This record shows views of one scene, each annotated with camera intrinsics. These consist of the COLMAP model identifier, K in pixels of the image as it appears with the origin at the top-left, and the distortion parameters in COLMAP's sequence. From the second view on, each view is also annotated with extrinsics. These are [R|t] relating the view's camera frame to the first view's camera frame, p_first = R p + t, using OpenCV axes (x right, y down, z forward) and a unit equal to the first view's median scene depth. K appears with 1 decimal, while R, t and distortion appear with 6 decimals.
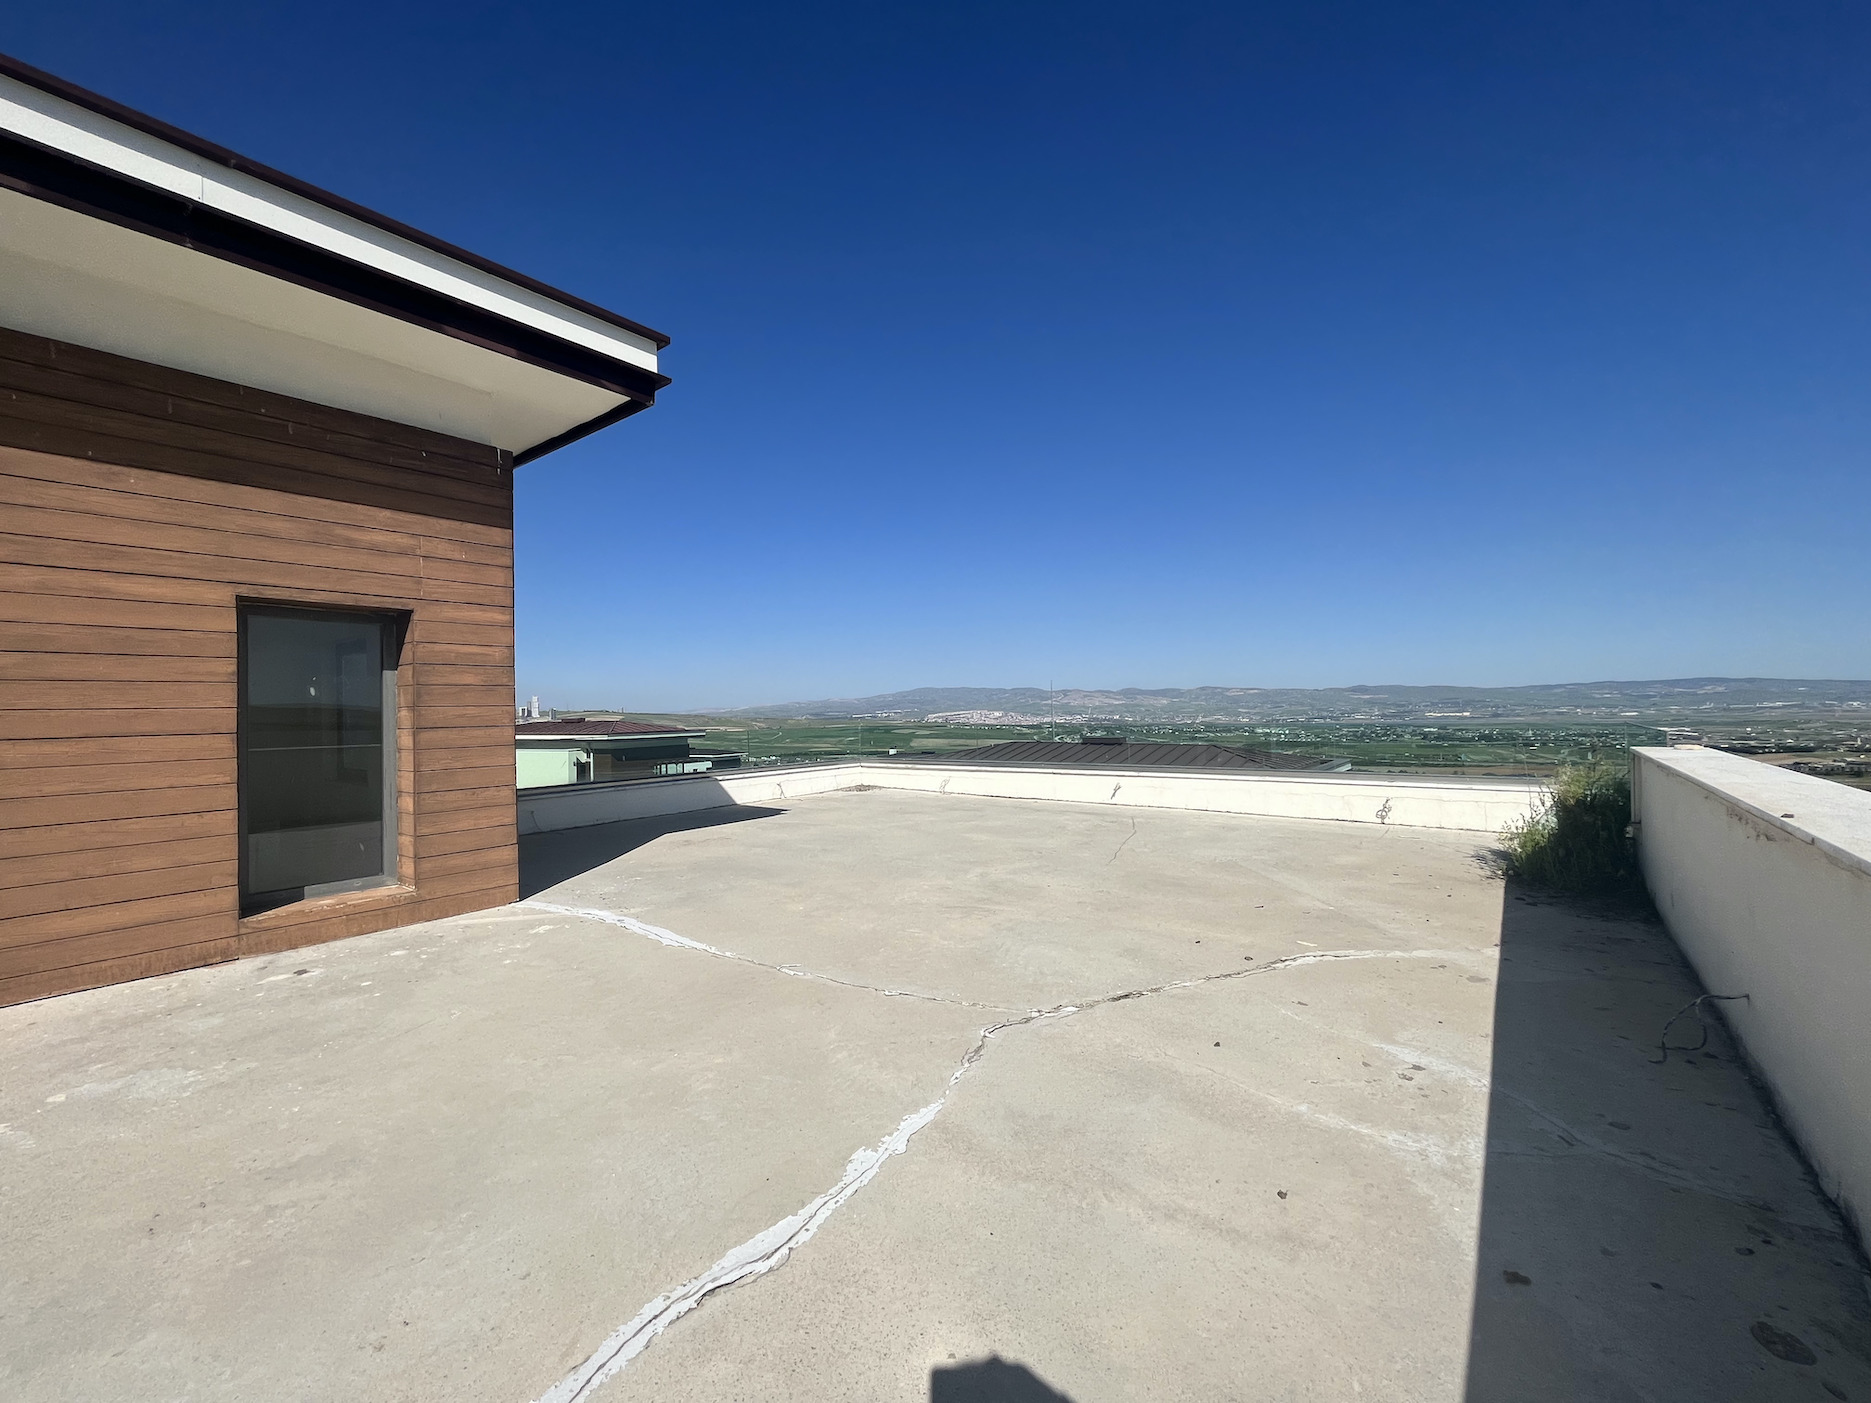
lens RADIAL K [[759.0, 0, 920.3], [0, 759.0, 699.1], [0, 0, 1]] dist [-0.001475, 0.000230]
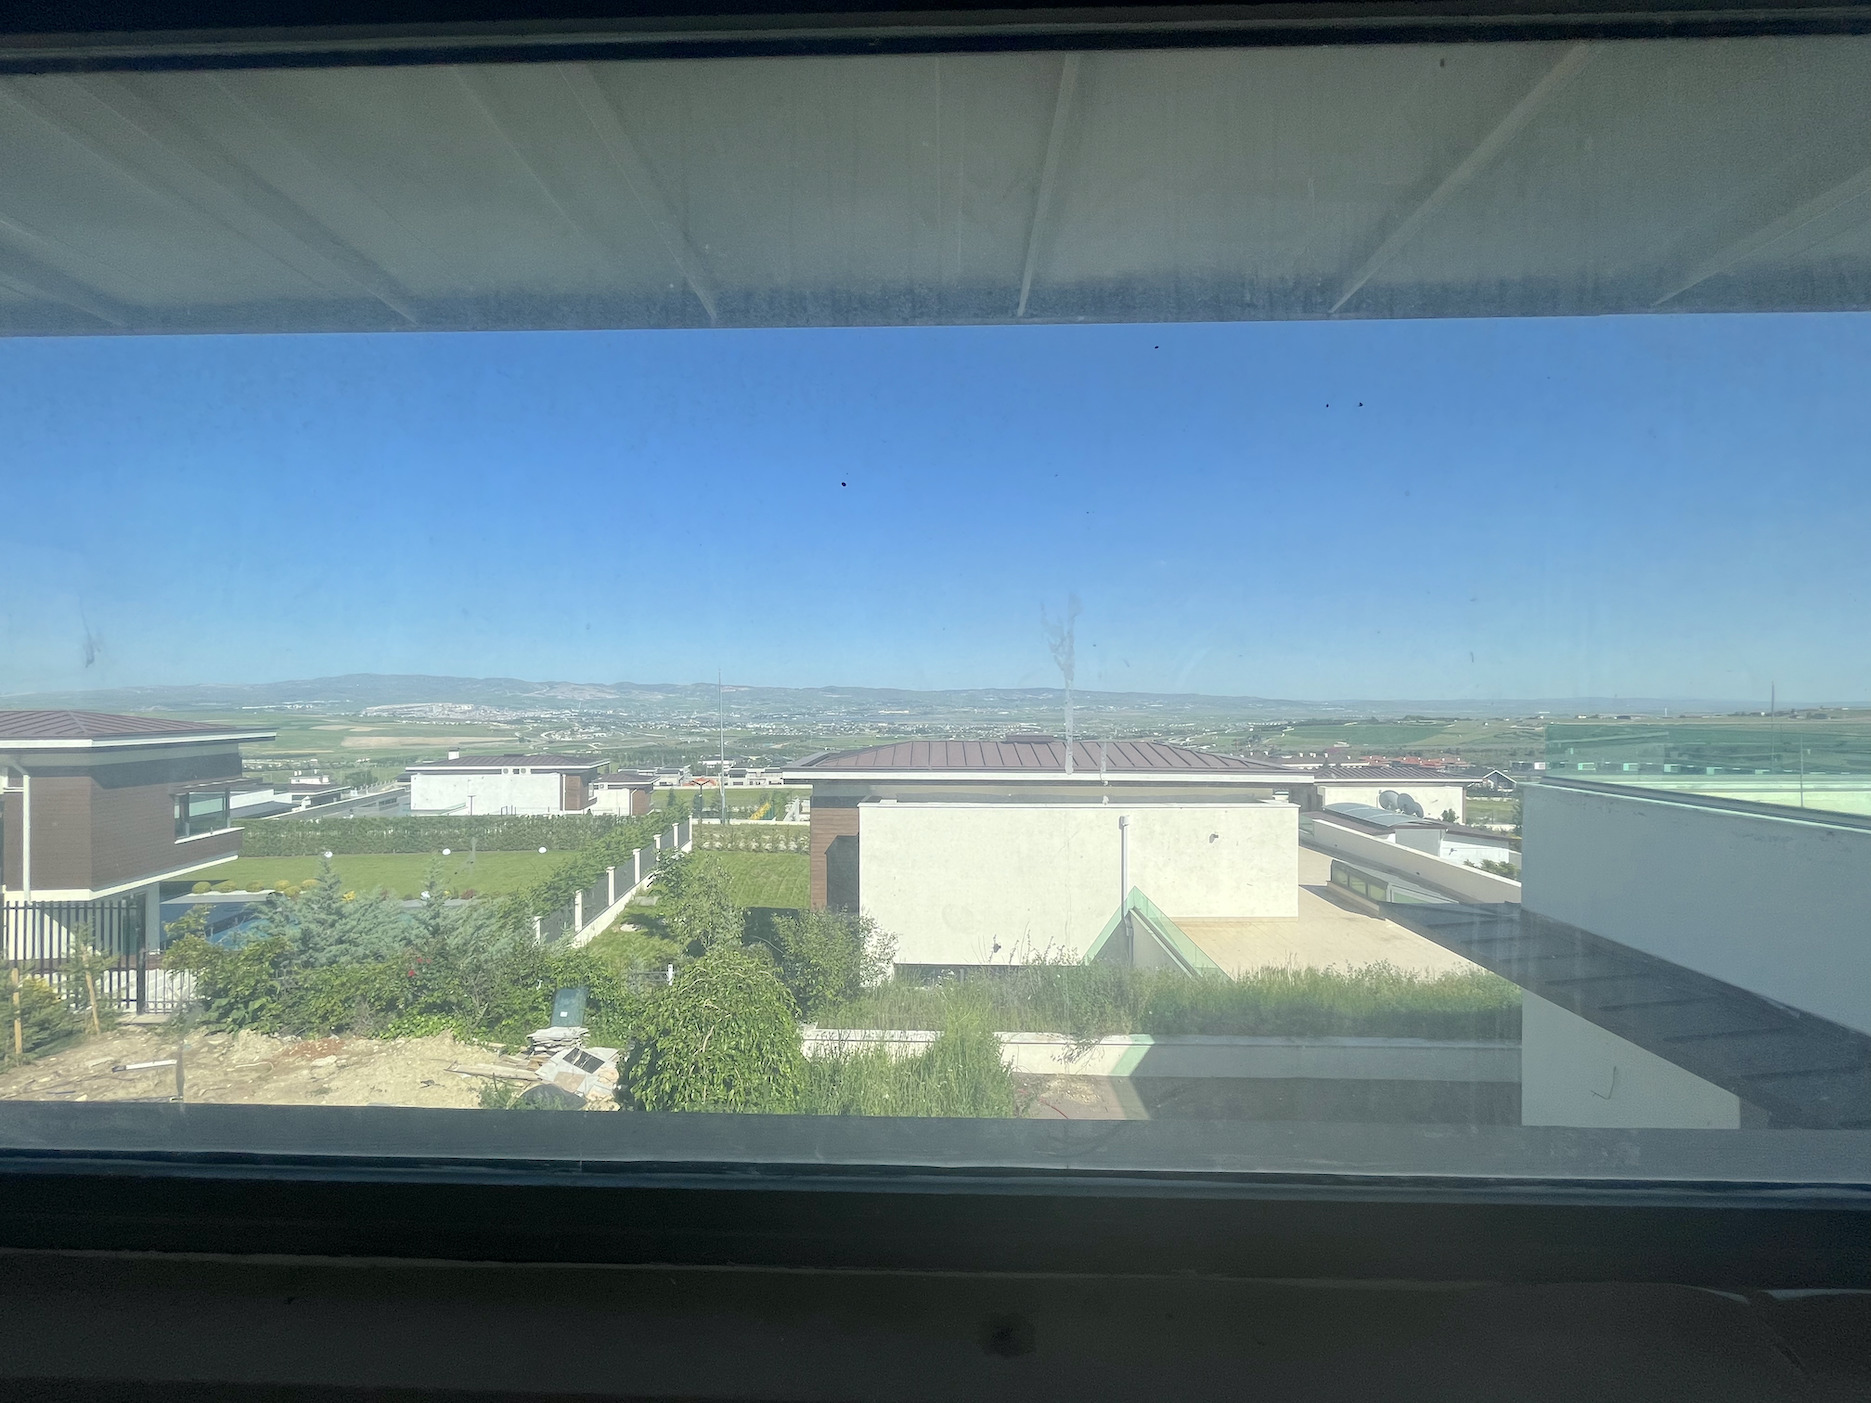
lens RADIAL K [[759.0, 0, 920.3], [0, 759.0, 699.1], [0, 0, 1]] dist [-0.001475, 0.000230]
pose [[0.801300, 0.018535, 0.597975, -0.260383], [-0.022219, 0.999752, -0.001215, 0.008592], [-0.597850, -0.012313, 0.801514, 0.248901]]
